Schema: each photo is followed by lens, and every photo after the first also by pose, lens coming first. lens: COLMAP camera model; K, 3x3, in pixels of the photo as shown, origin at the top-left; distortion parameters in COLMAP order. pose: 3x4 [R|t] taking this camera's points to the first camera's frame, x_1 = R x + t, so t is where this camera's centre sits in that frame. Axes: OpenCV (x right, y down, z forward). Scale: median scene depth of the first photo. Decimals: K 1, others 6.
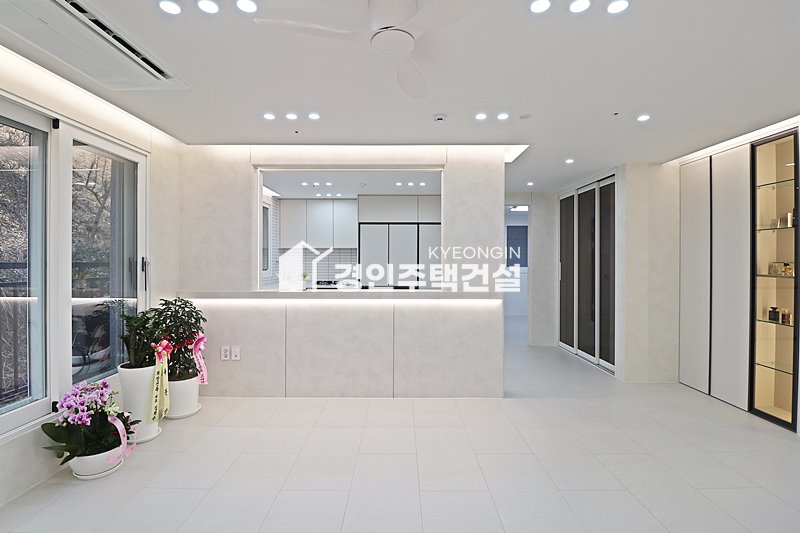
lens RADIAL K [[370.7, 0, 402.1], [0, 370.7, 262.3], [0, 0, 1]] dist [-0.004905, -0.009475]
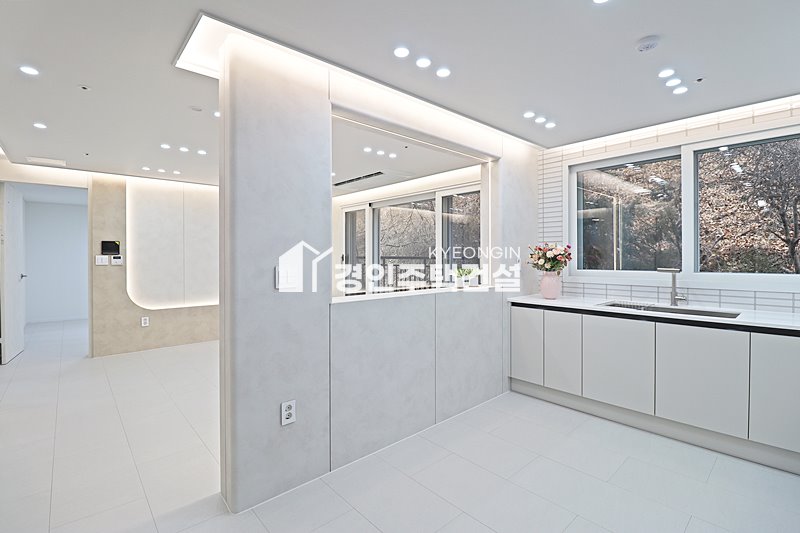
lens RADIAL K [[370.7, 0, 399.8], [0, 370.7, 260.0], [0, 0, 1]] dist [-0.004905, -0.009475]
pose [[-0.745323, 0.001595, -0.666702, 0.446046], [-0.004207, 0.999966, 0.007095, 0.003173], [0.666690, 0.008093, -0.745291, 1.613441]]
